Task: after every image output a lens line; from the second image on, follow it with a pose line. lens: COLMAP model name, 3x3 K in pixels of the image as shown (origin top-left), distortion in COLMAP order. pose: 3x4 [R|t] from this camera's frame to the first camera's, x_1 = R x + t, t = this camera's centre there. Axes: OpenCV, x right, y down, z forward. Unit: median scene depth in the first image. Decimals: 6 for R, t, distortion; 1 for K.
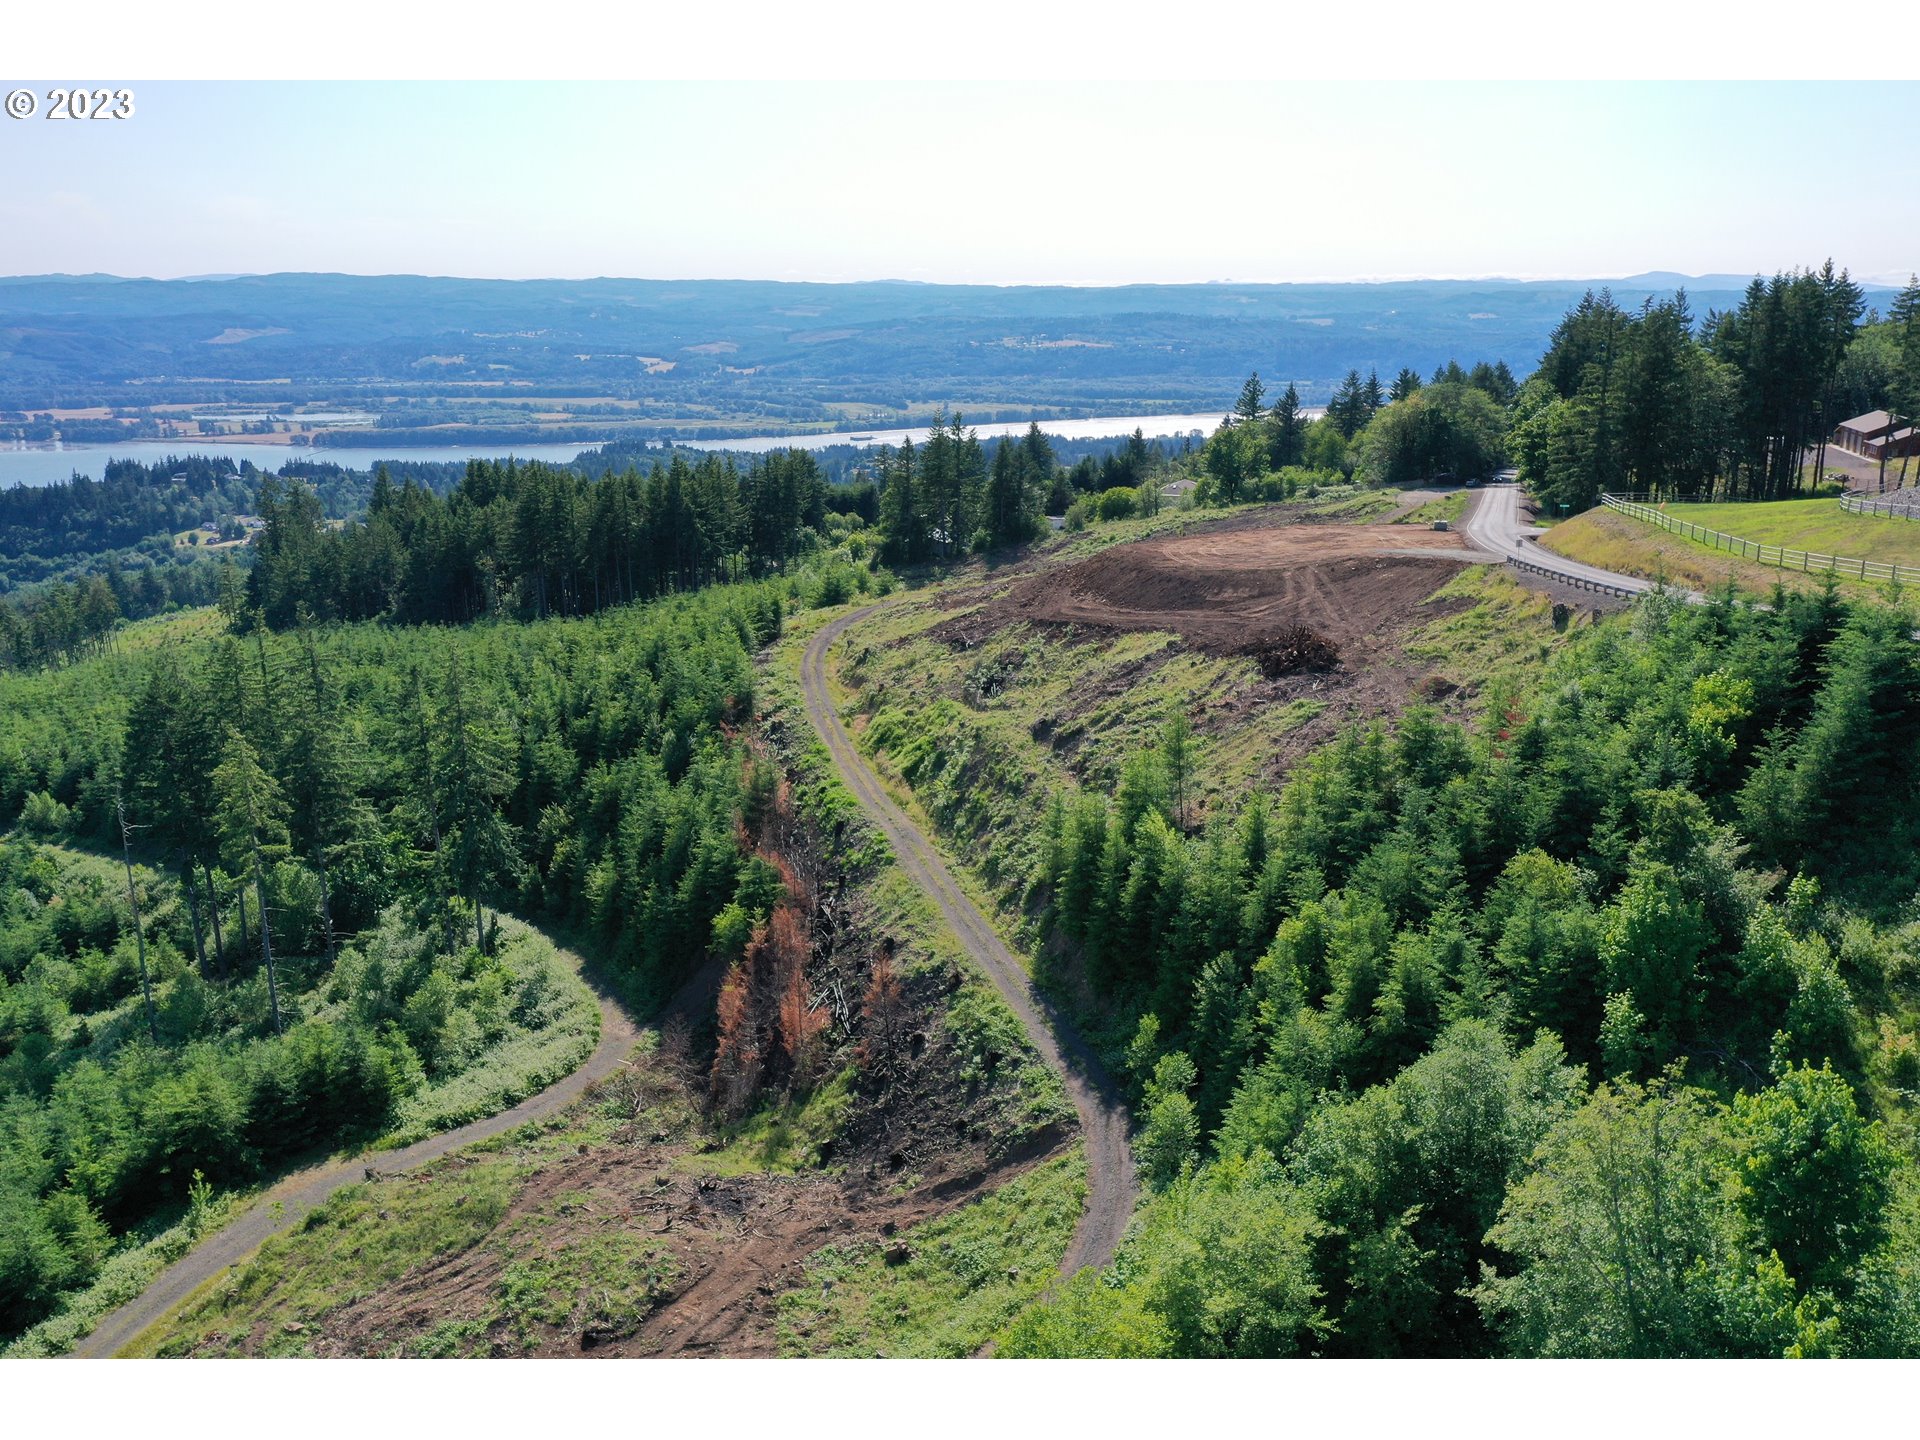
lens RADIAL K [[1528.7, 0, 957.7], [0, 1528.7, 722.0], [0, 0, 1]] dist [0.012670, 0.012153]
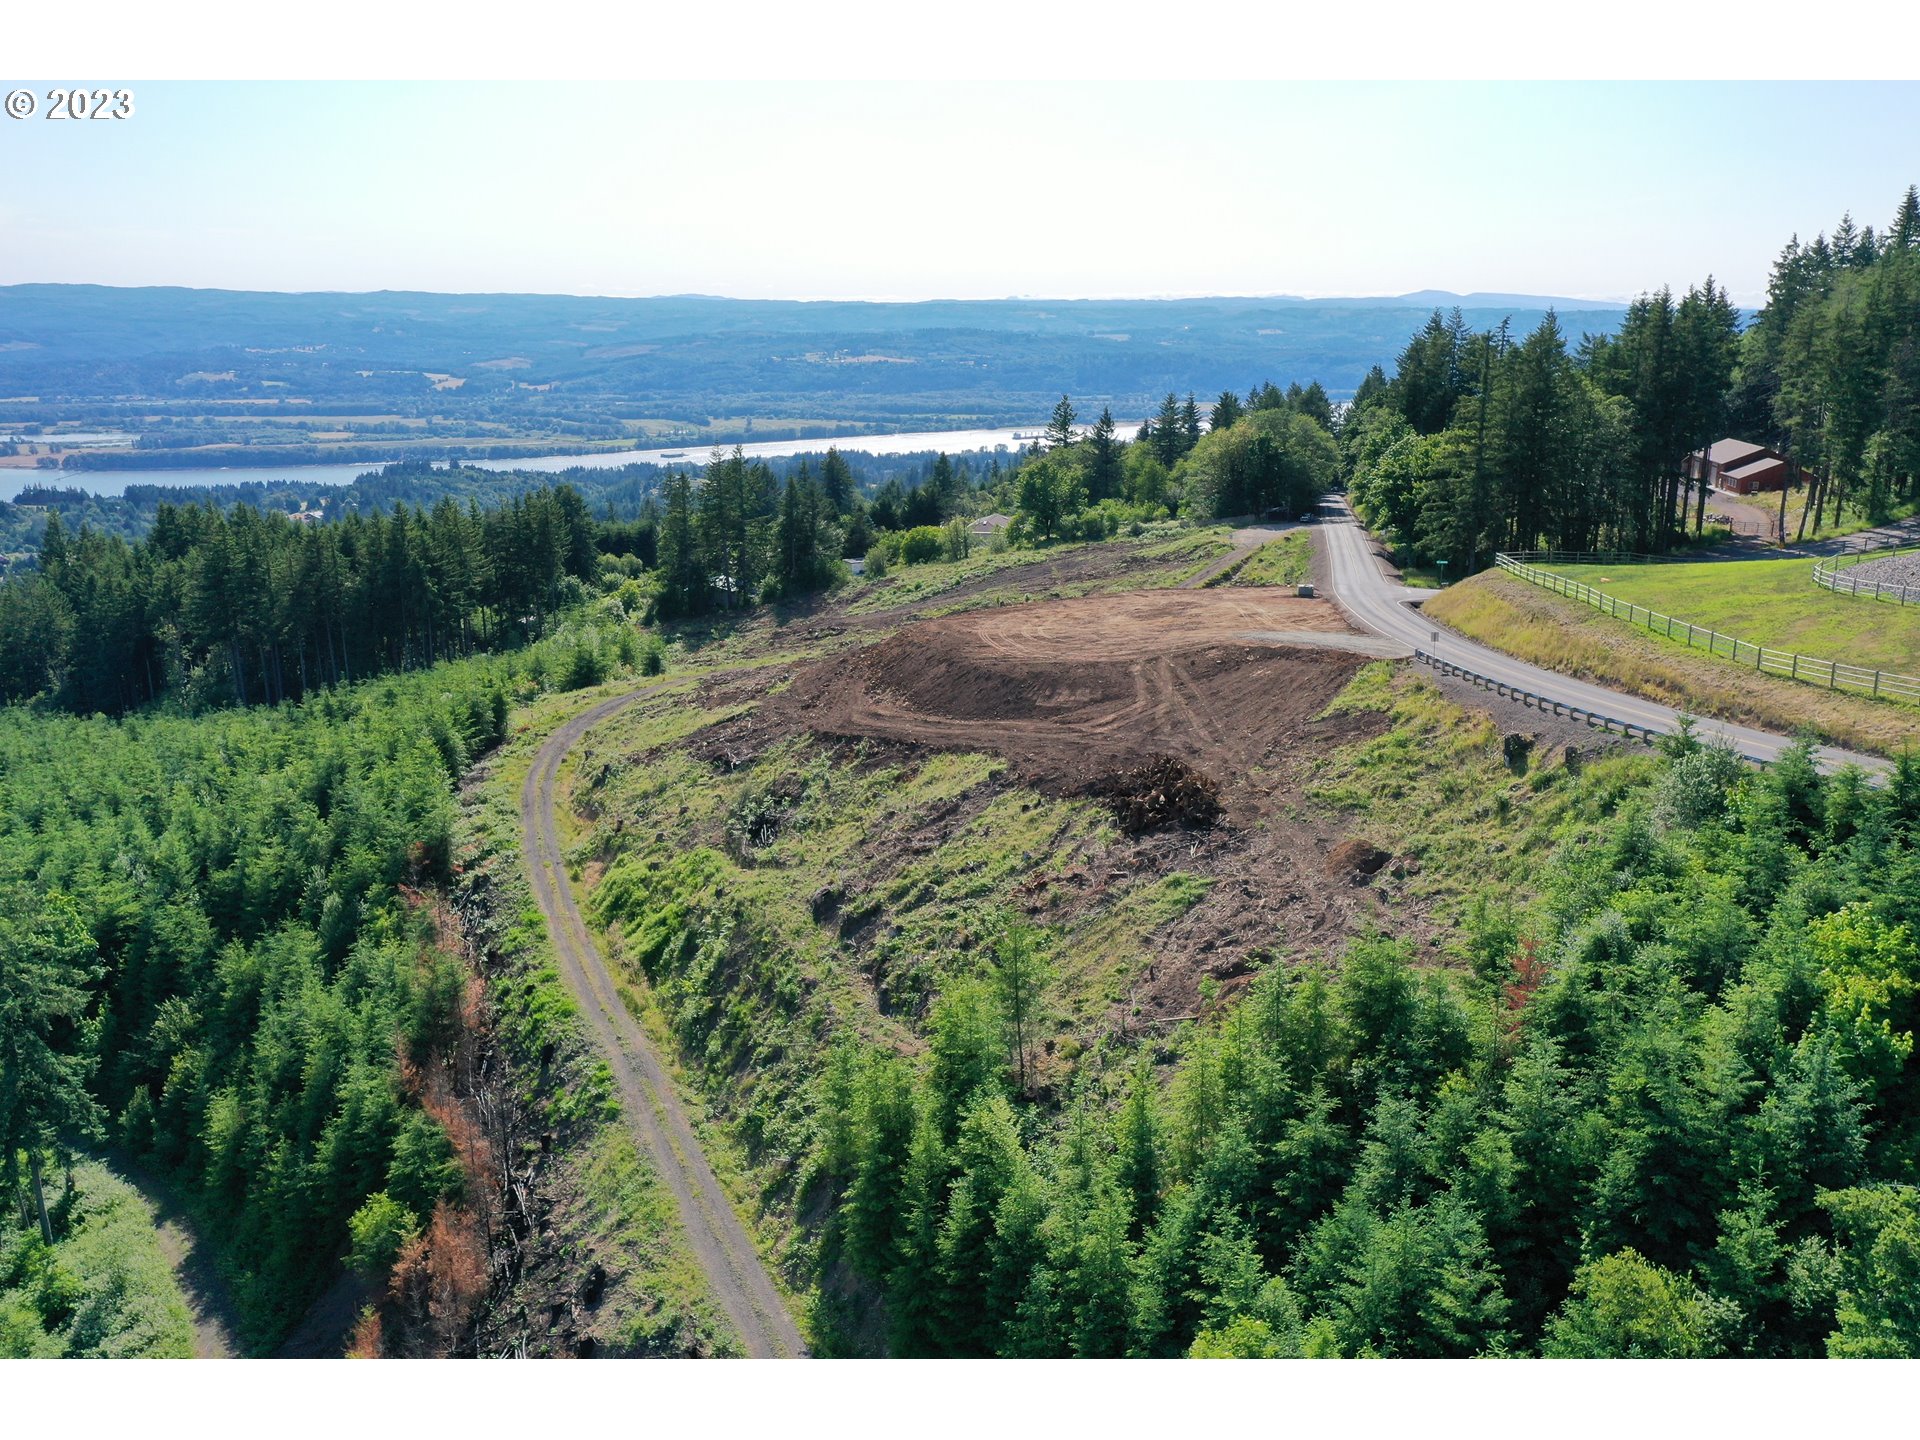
lens RADIAL K [[1528.7, 0, 957.7], [0, 1528.7, 722.0], [0, 0, 1]] dist [0.012670, 0.012153]
pose [[0.992226, -0.030250, 0.120717, 0.013721], [0.031362, 0.999481, -0.007324, -0.032310], [-0.120432, 0.011053, 0.992660, 0.111371]]
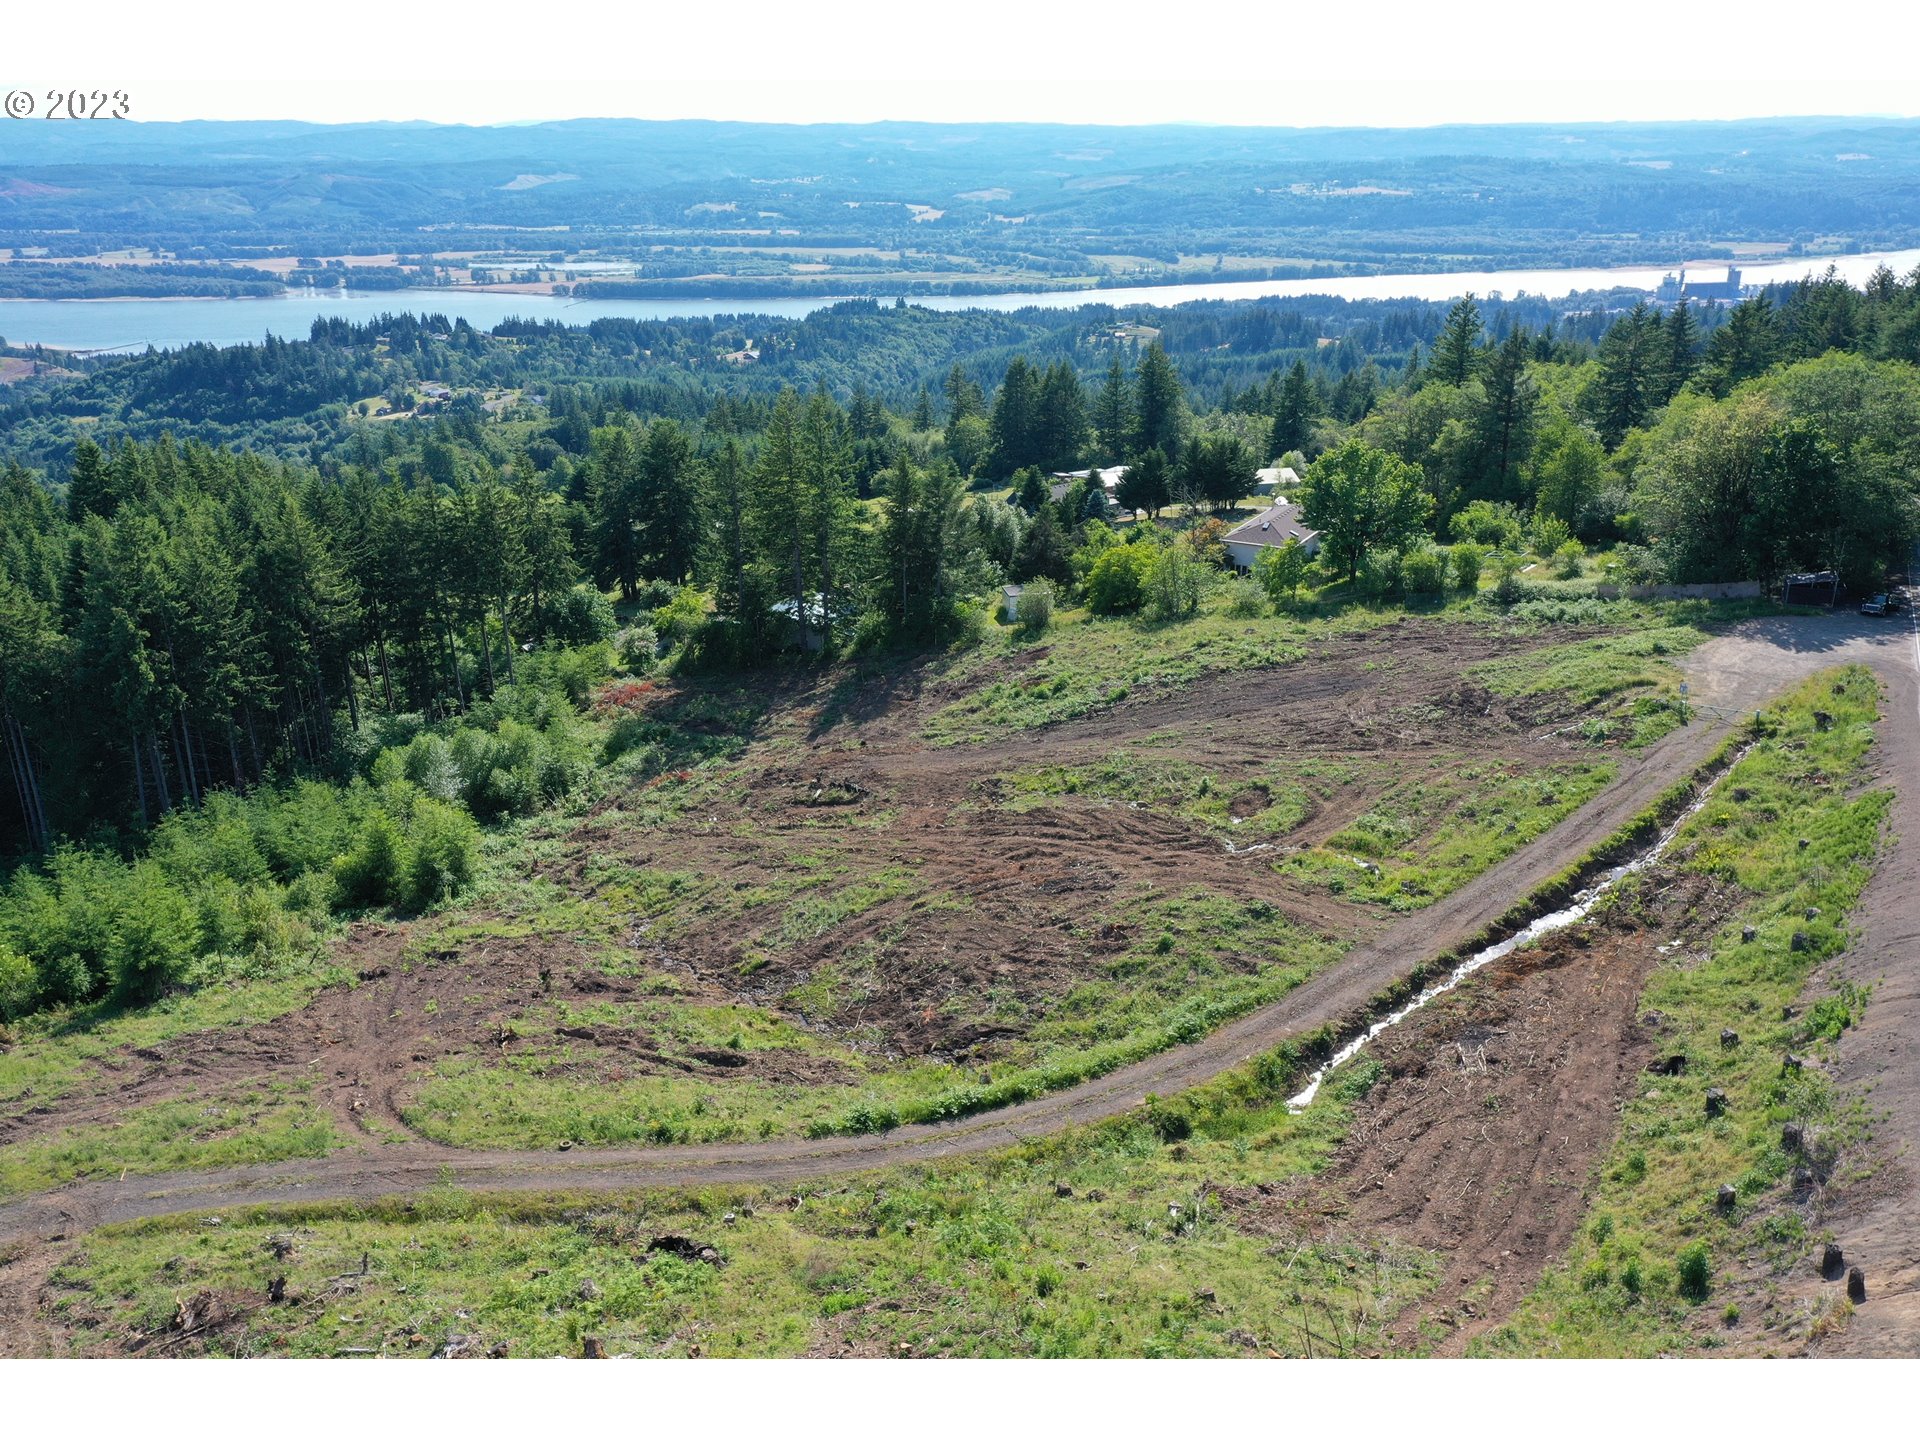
lens RADIAL K [[1524.6, 0, 958.1], [0, 1524.6, 720.4], [0, 0, 1]] dist [0.015661, 0.005623]
pose [[0.983881, 0.060917, -0.168127, 0.142668], [-0.045142, 0.994347, 0.096106, -0.145643], [0.173031, -0.086968, 0.981069, 0.487600]]
